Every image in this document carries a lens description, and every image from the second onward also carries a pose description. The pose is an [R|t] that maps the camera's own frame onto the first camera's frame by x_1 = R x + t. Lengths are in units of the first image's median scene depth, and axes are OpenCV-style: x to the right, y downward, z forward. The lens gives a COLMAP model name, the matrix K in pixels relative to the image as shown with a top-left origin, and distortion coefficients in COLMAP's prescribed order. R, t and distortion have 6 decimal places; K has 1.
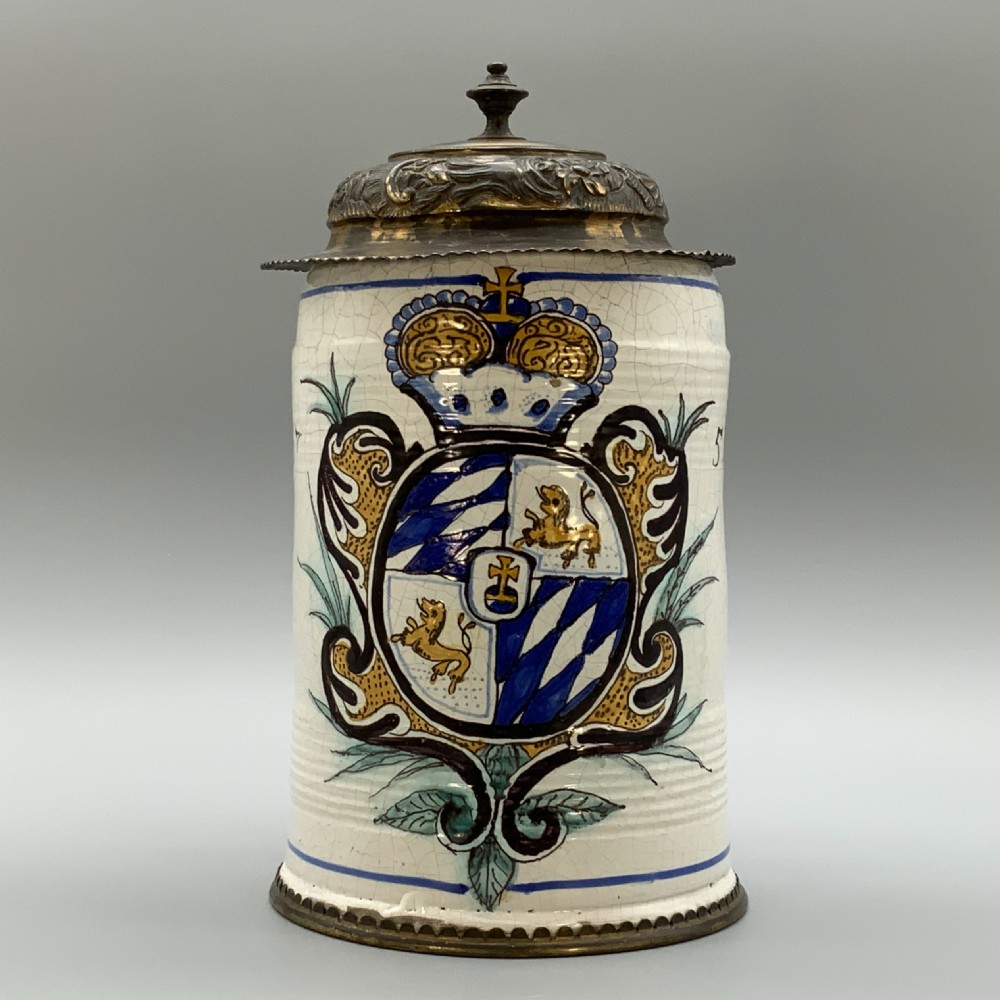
lens RADIAL K [[1951.1, 0, 474.4], [0, 1951.1, 507.6], [0, 0, 1]] dist [0.082369, 0.000000]
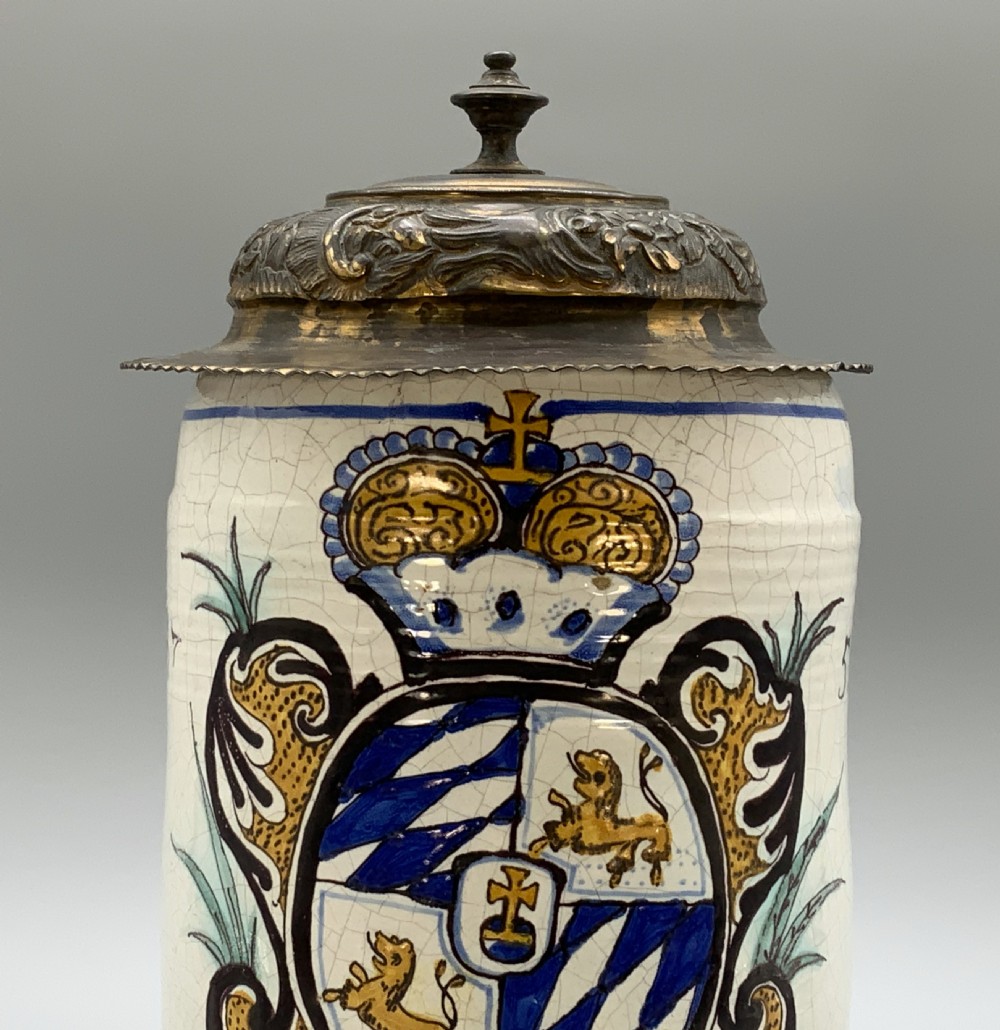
lens RADIAL K [[2233.0, 0, 473.0], [0, 2233.0, 499.5], [0, 0, 1]] dist [0.117424, 0.000000]
pose [[0.999066, 0.014216, 0.040810, -0.026926], [-0.013737, 0.999834, -0.012008, -0.079373], [-0.040974, 0.011437, 0.999095, 0.298899]]
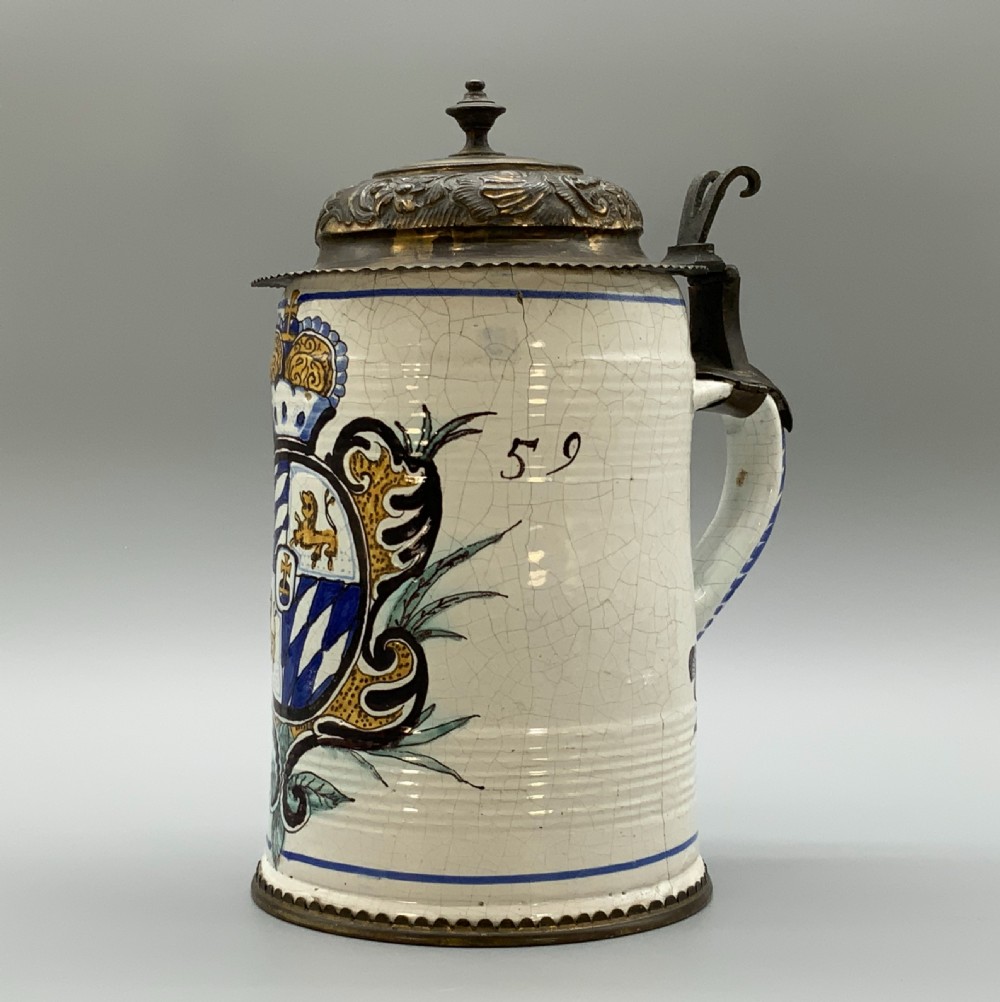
lens RADIAL K [[1955.0, 0, 542.3], [0, 1955.0, 531.2], [0, 0, 1]] dist [0.082369, 0.000000]
pose [[0.514601, 0.057502, -0.855499, 1.018136], [-0.033162, 0.998337, 0.047155, -0.043910], [0.856788, 0.004104, 0.515652, 0.543386]]
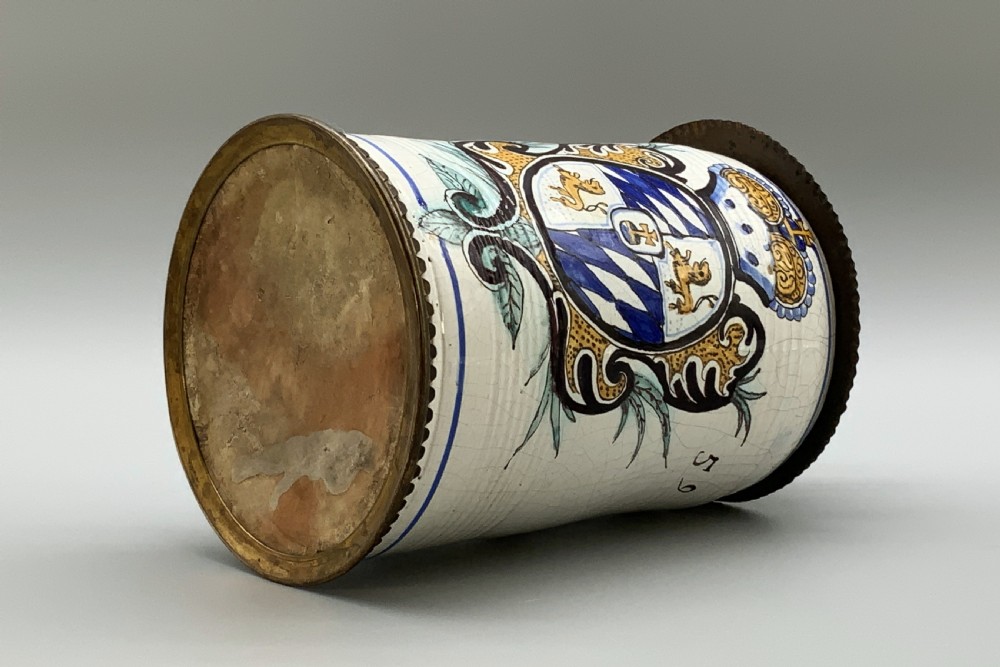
lens RADIAL K [[1909.5, 0, 501.3], [0, 1909.5, 334.2], [0, 0, 1]] dist [0.169864, 0.000000]
pose [[0.318206, 0.896072, -0.309516, 0.389817], [-0.746371, 0.035489, -0.664583, 0.849716], [-0.584530, 0.442488, 0.680095, 0.290724]]
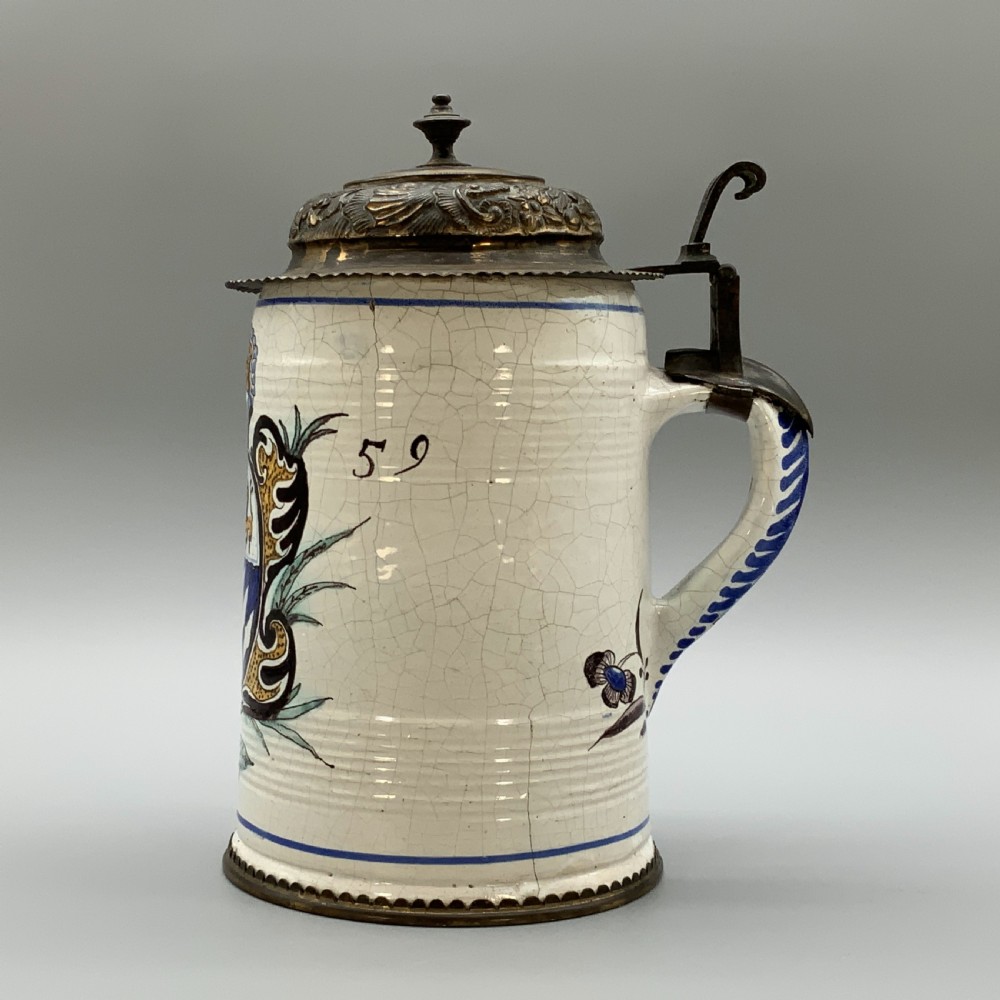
lens RADIAL K [[1951.1, 0, 506.4], [0, 1951.1, 507.2], [0, 0, 1]] dist [0.082369, 0.000000]
pose [[0.003152, 0.075975, -0.997105, 1.208939], [-0.050581, 0.995845, 0.075719, -0.091742], [0.998715, 0.050196, 0.006982, 1.131227]]
